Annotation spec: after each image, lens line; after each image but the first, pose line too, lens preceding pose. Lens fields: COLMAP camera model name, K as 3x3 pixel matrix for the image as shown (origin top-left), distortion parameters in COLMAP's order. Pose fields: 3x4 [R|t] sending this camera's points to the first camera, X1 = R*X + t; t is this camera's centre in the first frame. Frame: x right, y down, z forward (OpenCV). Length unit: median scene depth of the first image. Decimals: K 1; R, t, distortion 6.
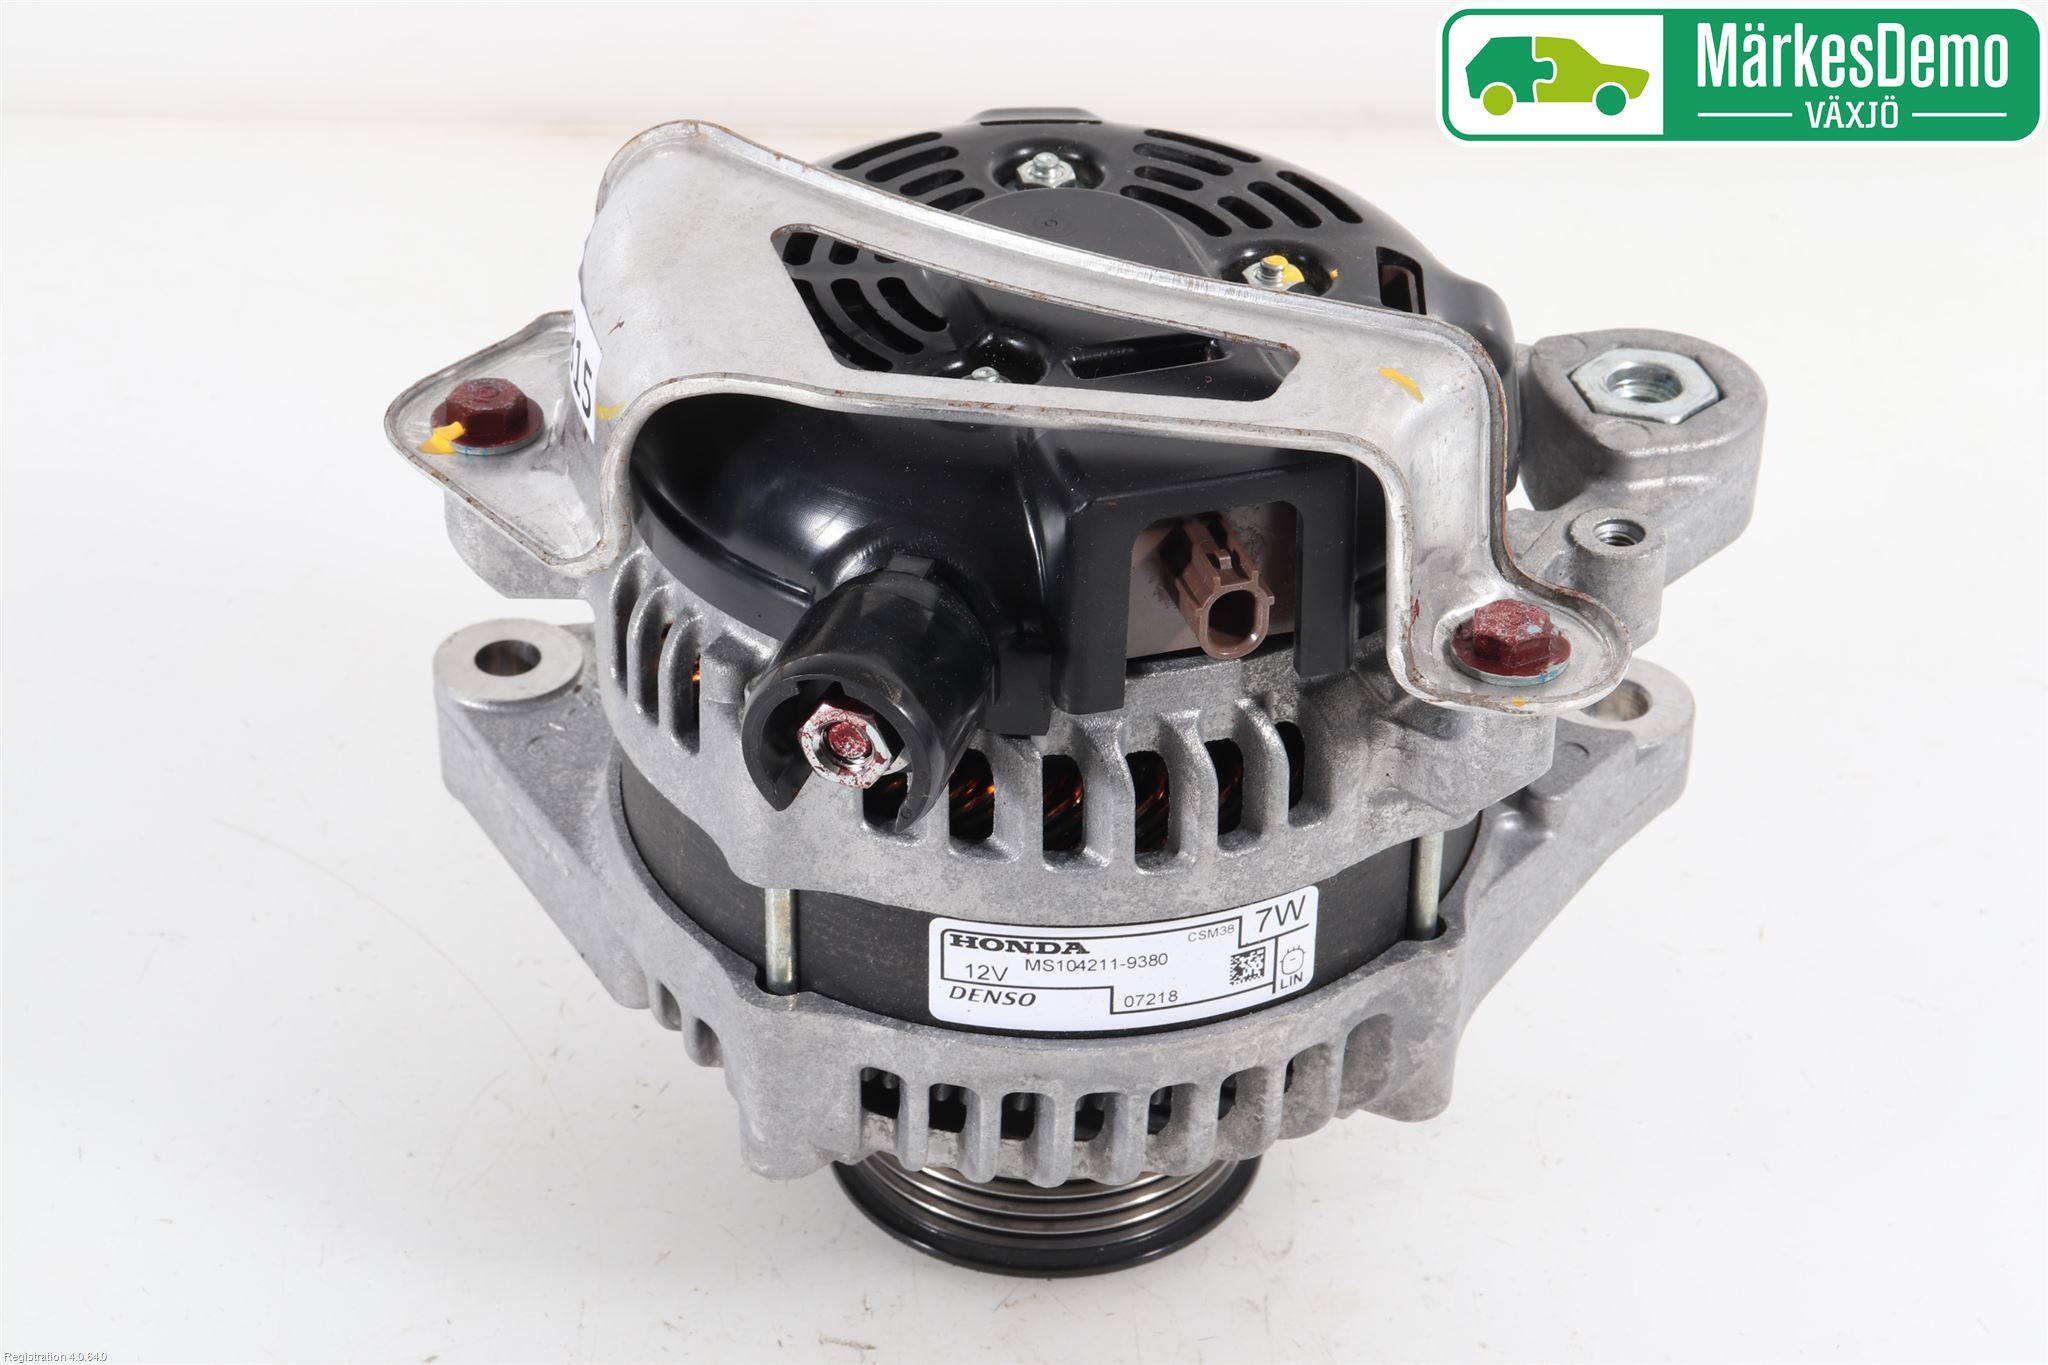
lens RADIAL K [[4624.7, 0, 1025.2], [0, 4624.7, 682.5], [0, 0, 1]] dist [-0.102136, 0.000000]
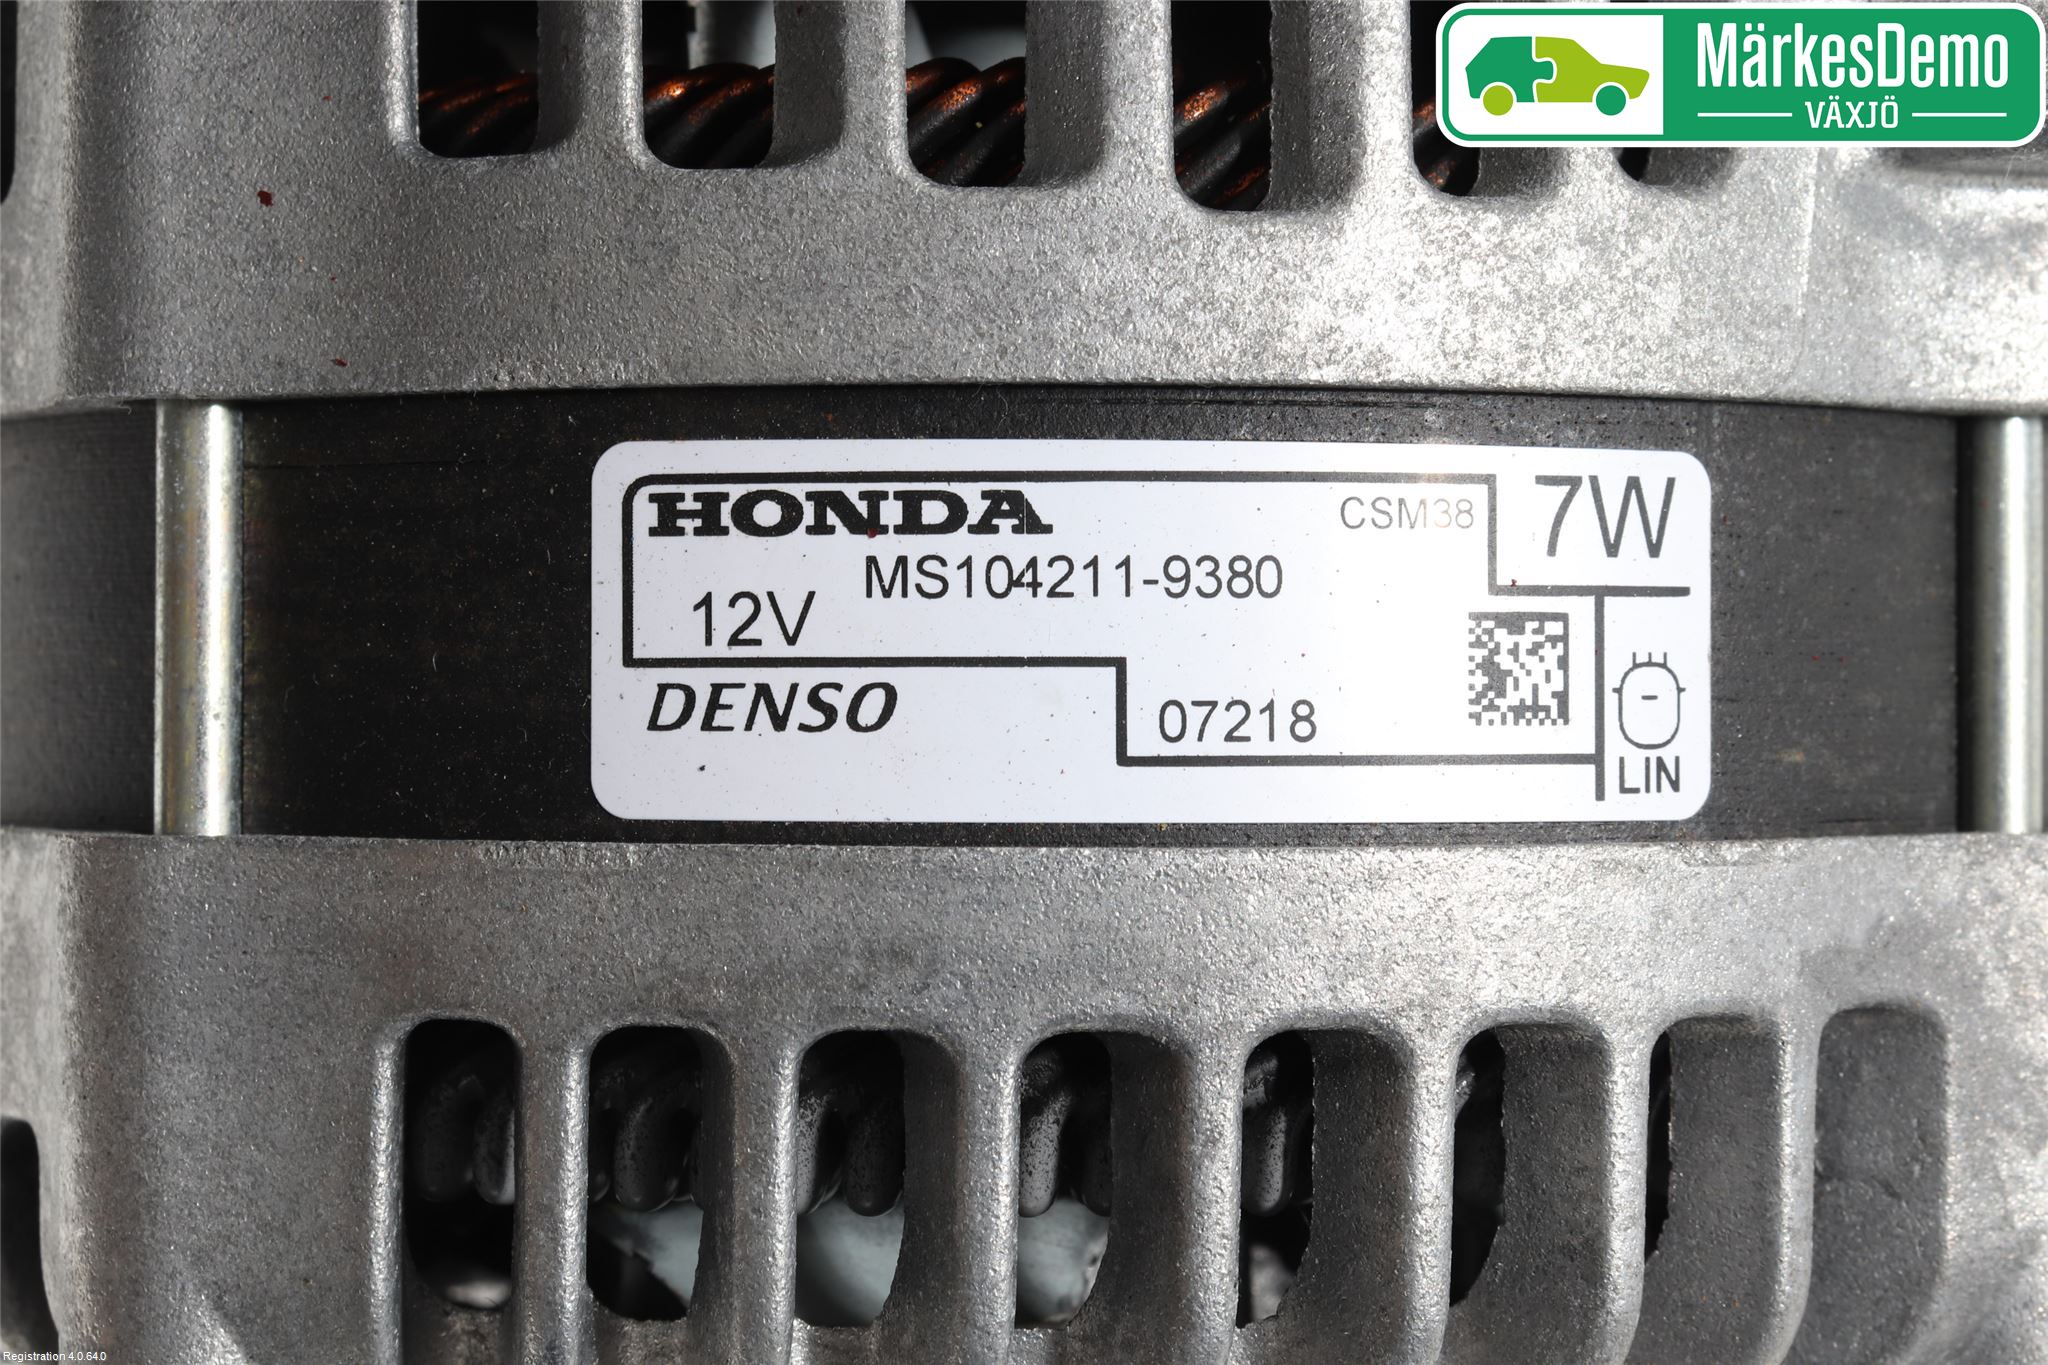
lens RADIAL K [[5143.1, 0, 1022.9], [0, 5143.1, 683.8], [0, 0, 1]] dist [-0.079159, 0.000000]
pose [[0.999085, -0.013064, -0.040732, 0.026970], [-0.012210, 0.825511, -0.564253, 0.280882], [0.040996, 0.564234, 0.824596, 0.688579]]
